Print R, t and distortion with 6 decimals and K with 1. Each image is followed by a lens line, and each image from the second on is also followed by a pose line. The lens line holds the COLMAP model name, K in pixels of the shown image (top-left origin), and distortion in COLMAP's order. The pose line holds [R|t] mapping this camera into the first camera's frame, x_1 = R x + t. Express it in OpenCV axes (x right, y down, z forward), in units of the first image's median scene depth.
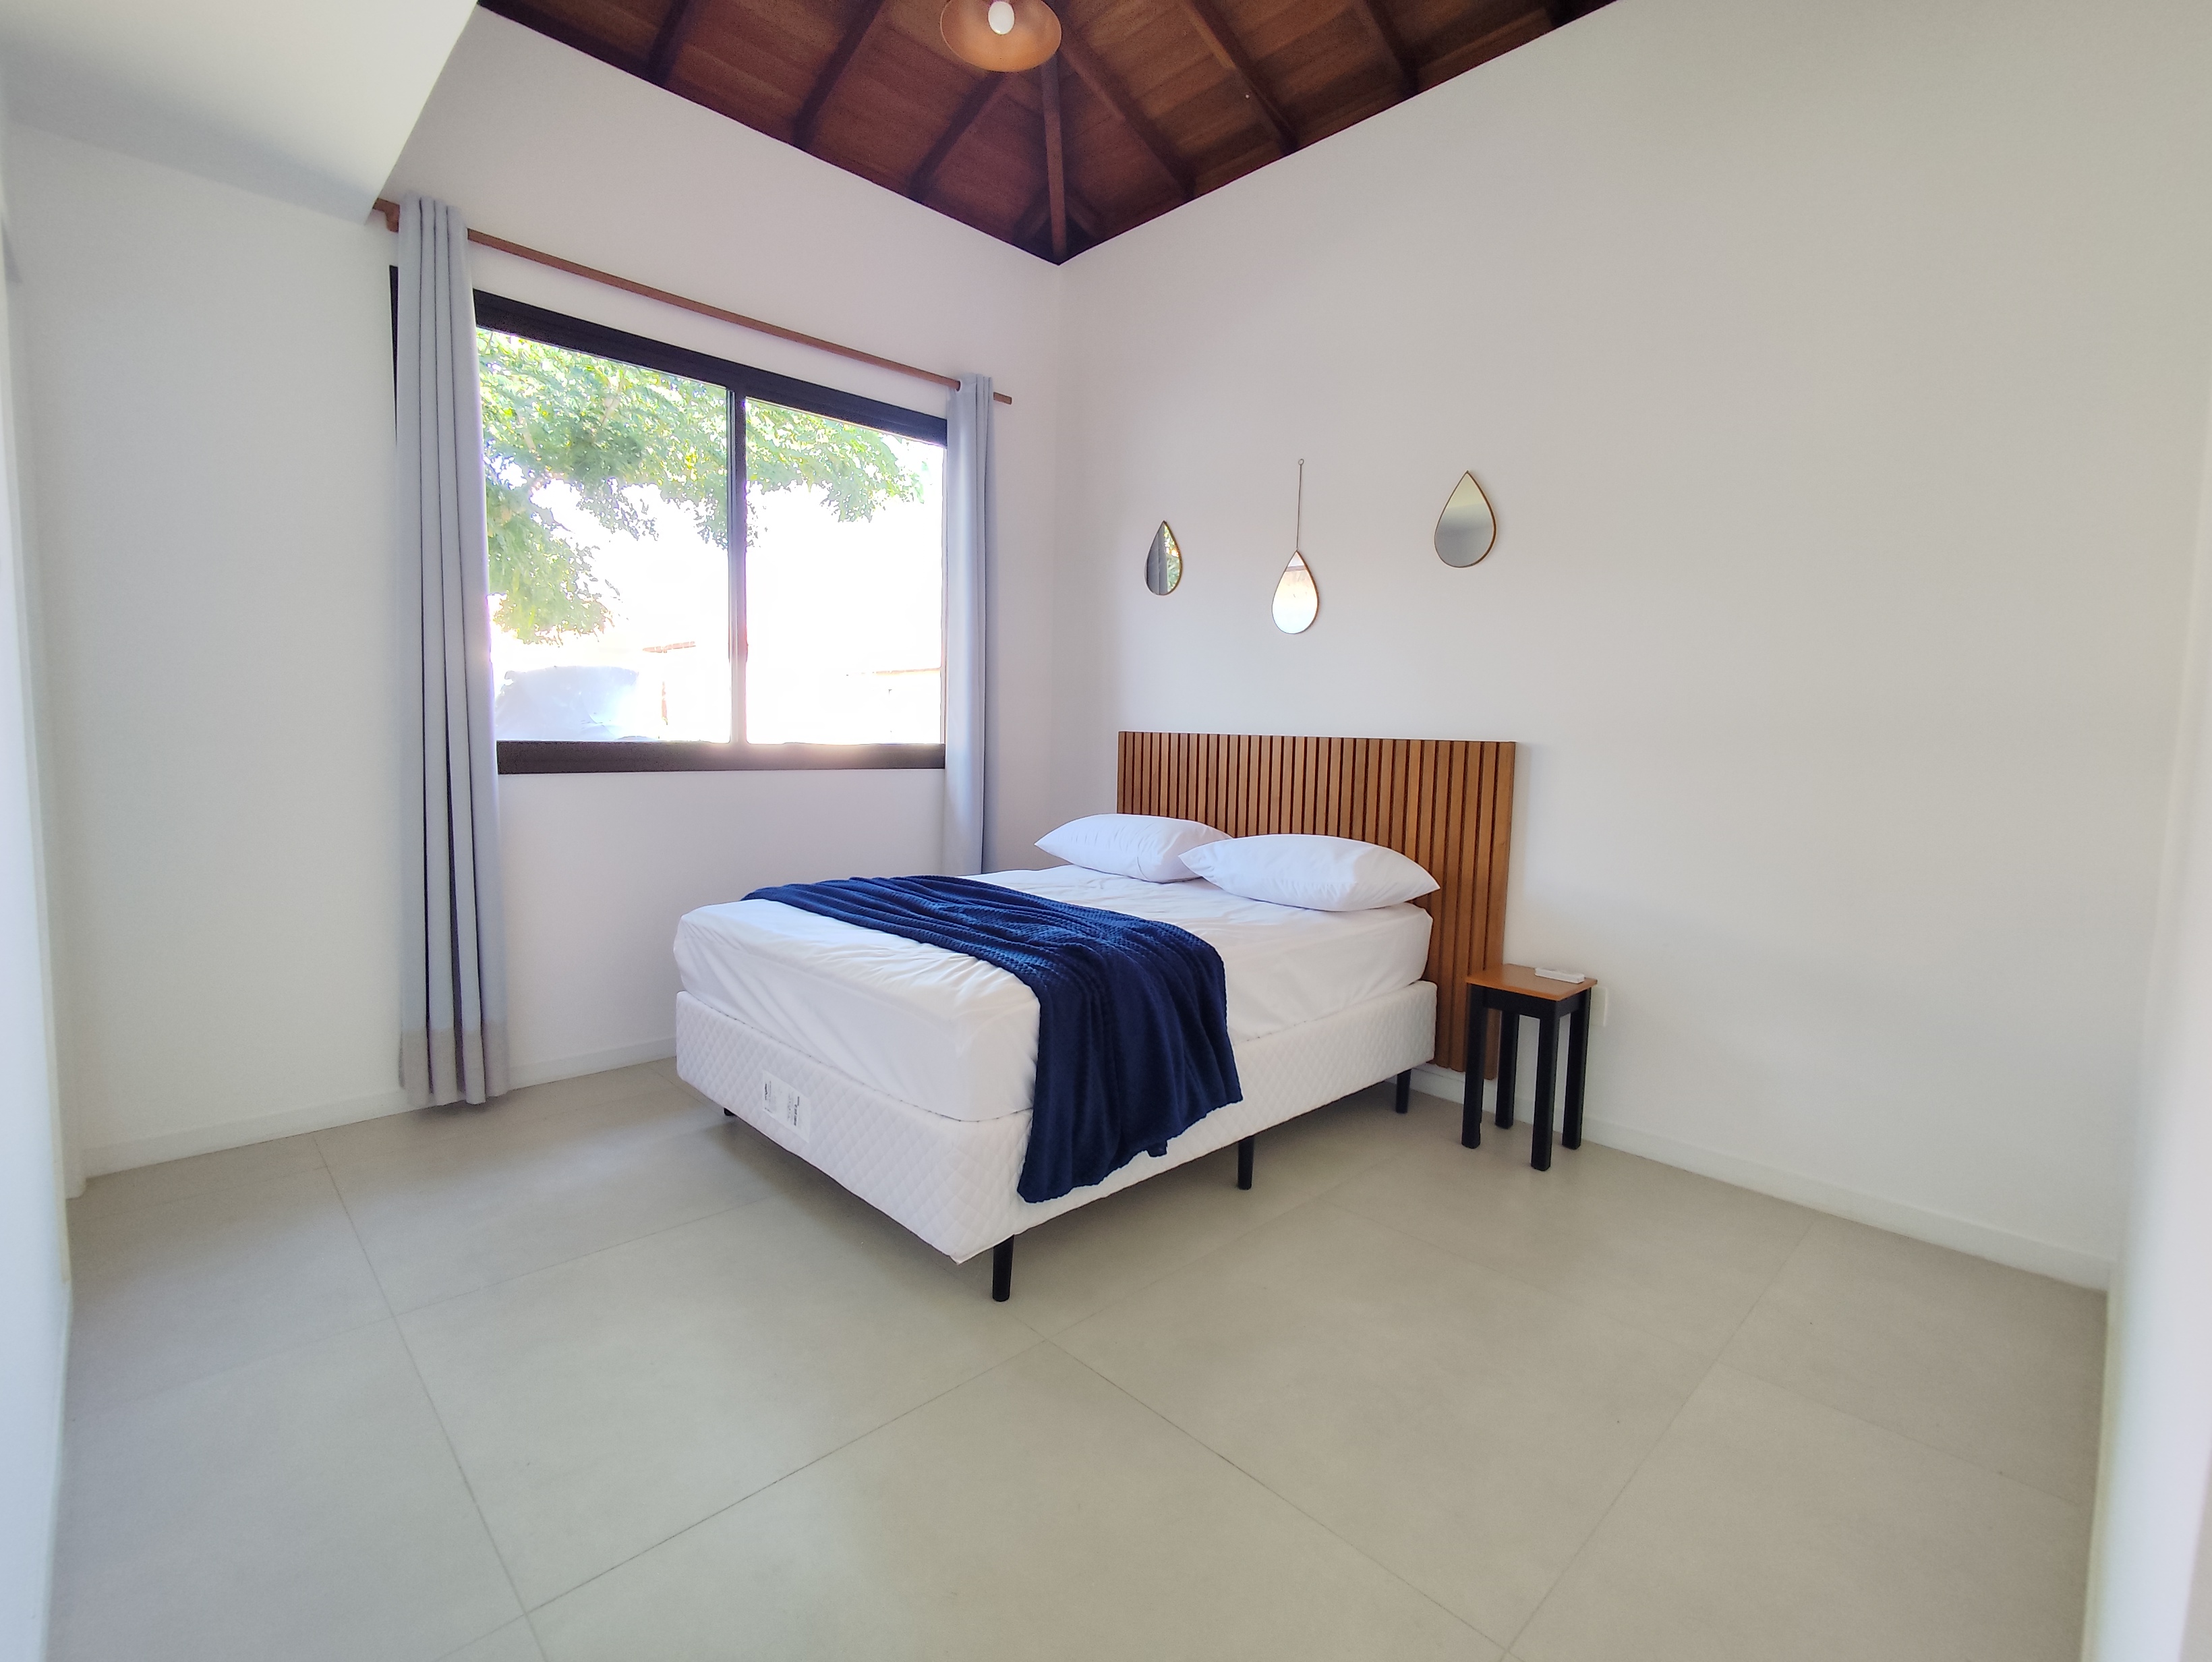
lens RADIAL K [[1023.3, 0, 1134.3], [0, 1023.3, 837.2], [0, 0, 1]] dist [-0.122181, 0.000209]
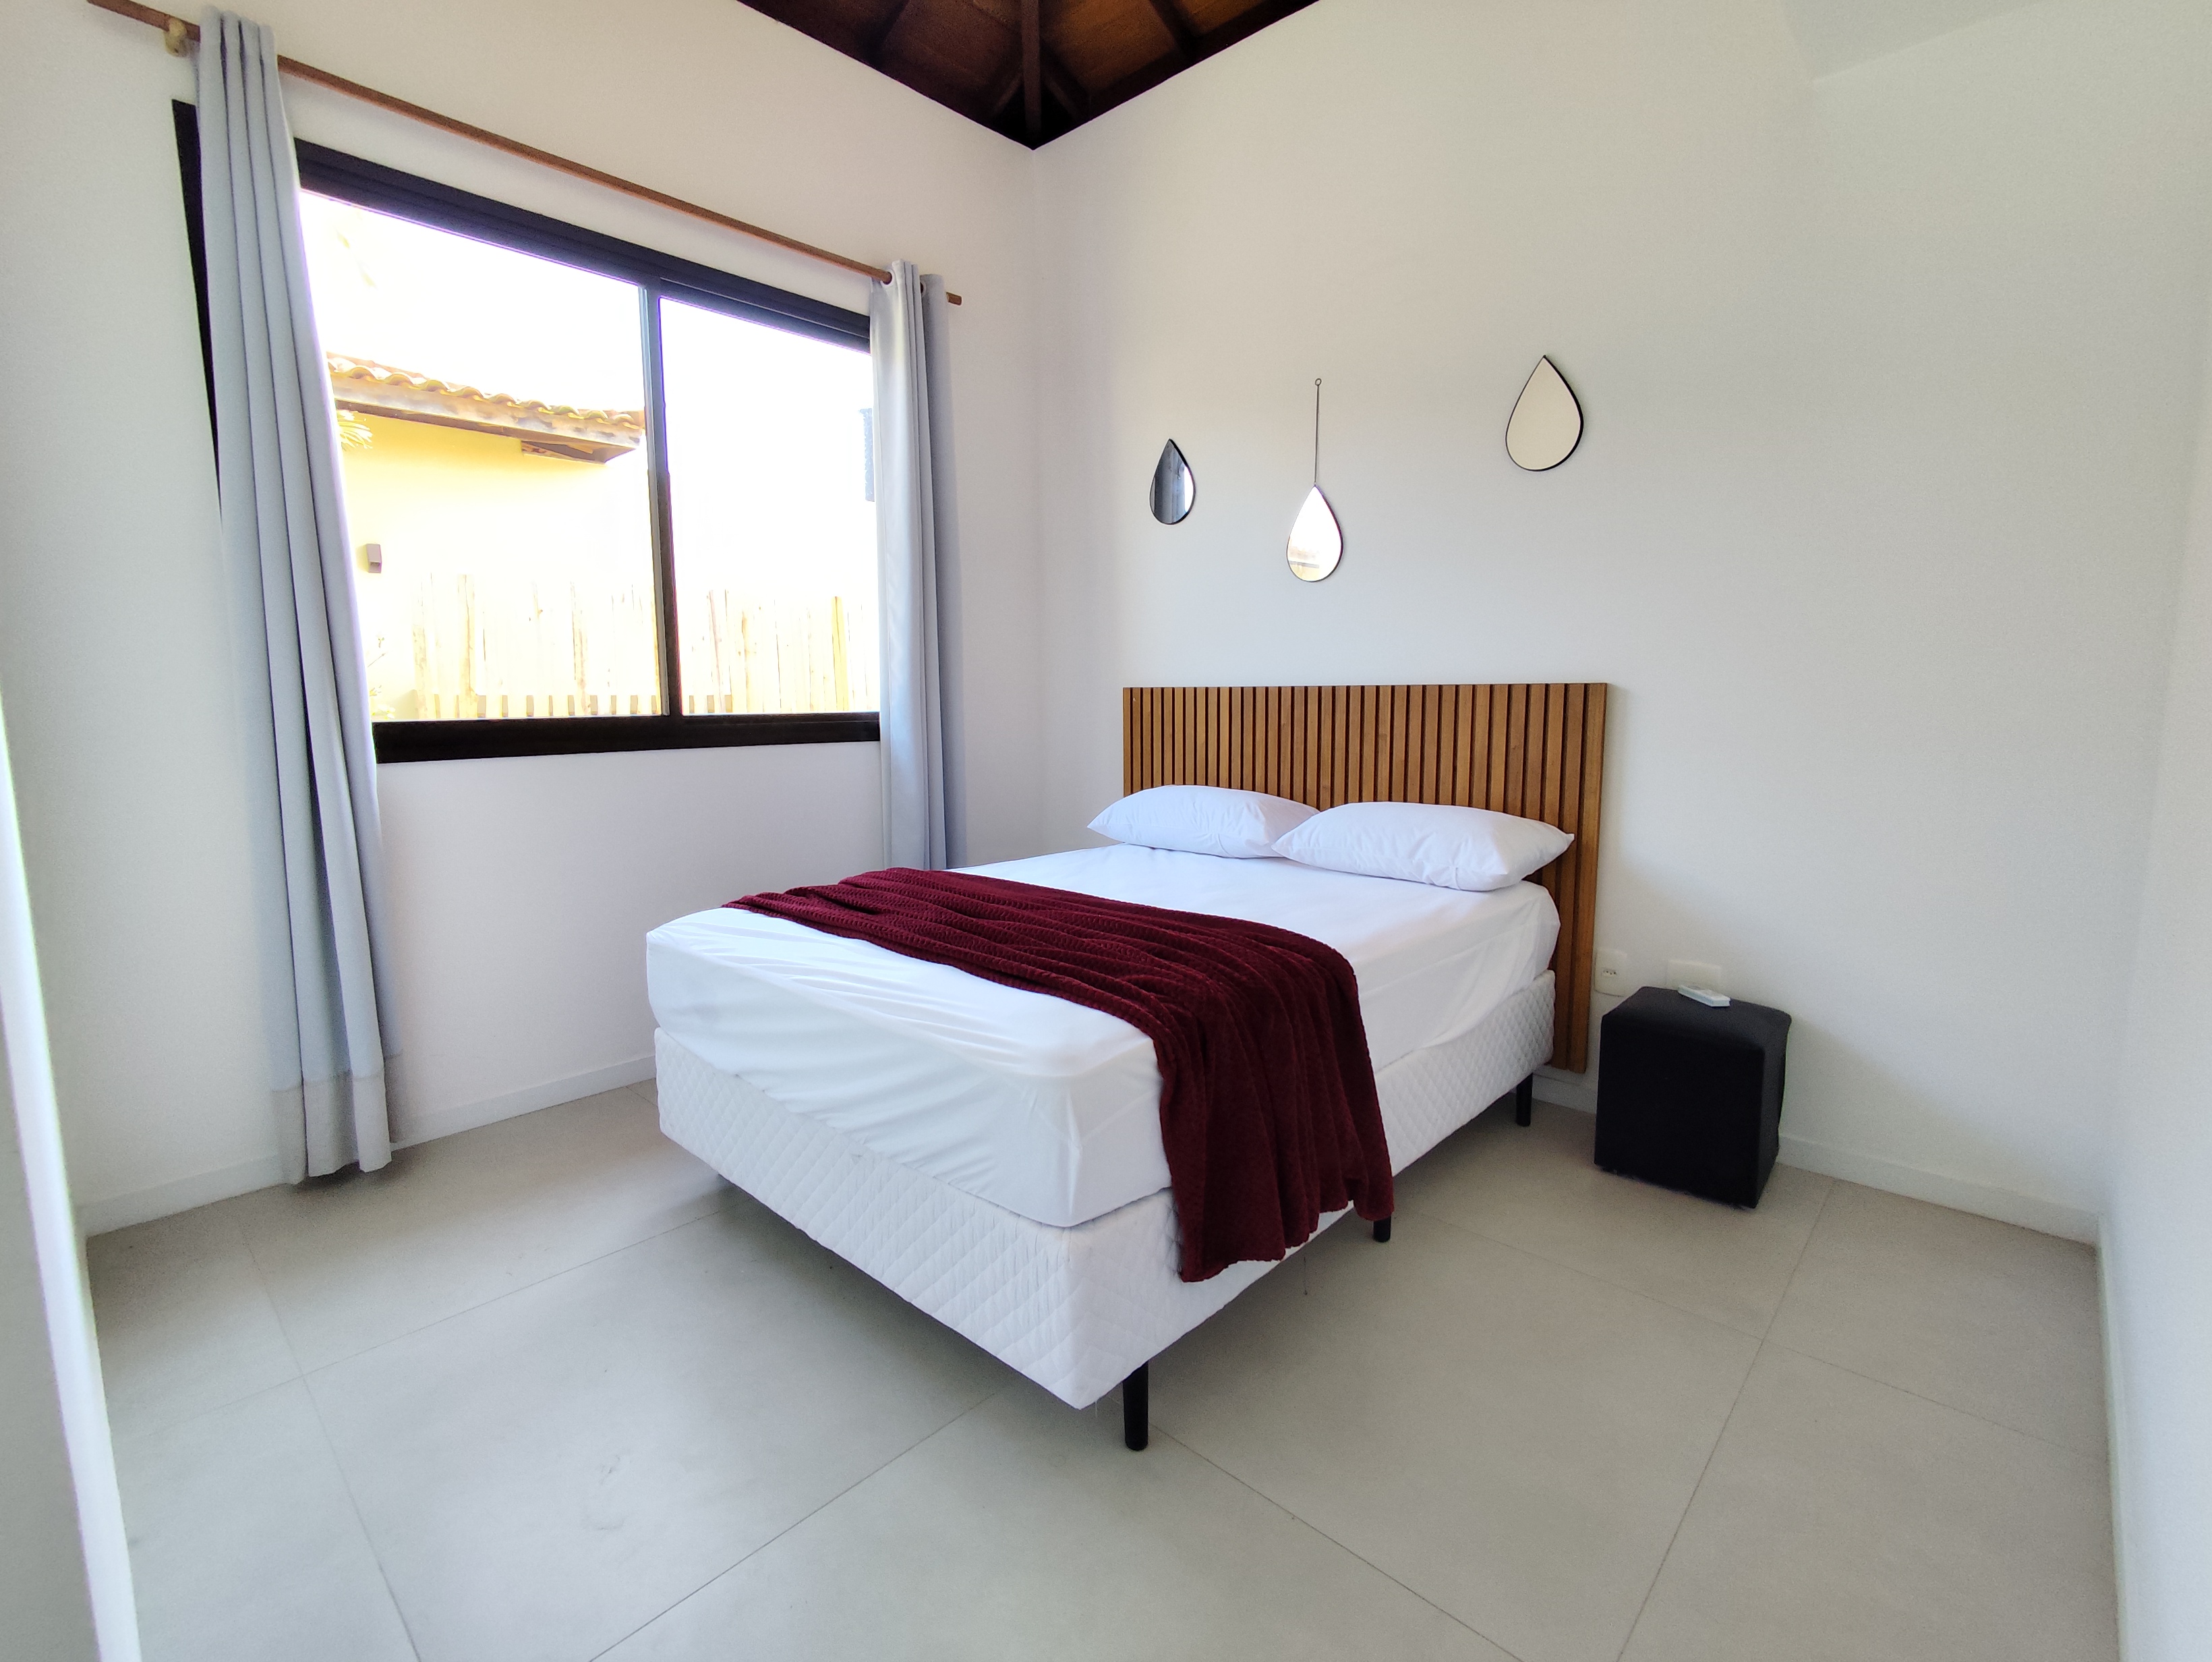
lens RADIAL K [[1019.4, 0, 1106.0], [0, 1019.4, 831.0], [0, 0, 1]] dist [-0.001063, -0.036828]
pose [[0.998506, -0.036075, 0.041035, -0.104879], [0.034496, 0.998661, 0.038559, -0.018672], [-0.042371, -0.037086, 0.998413, 0.159314]]
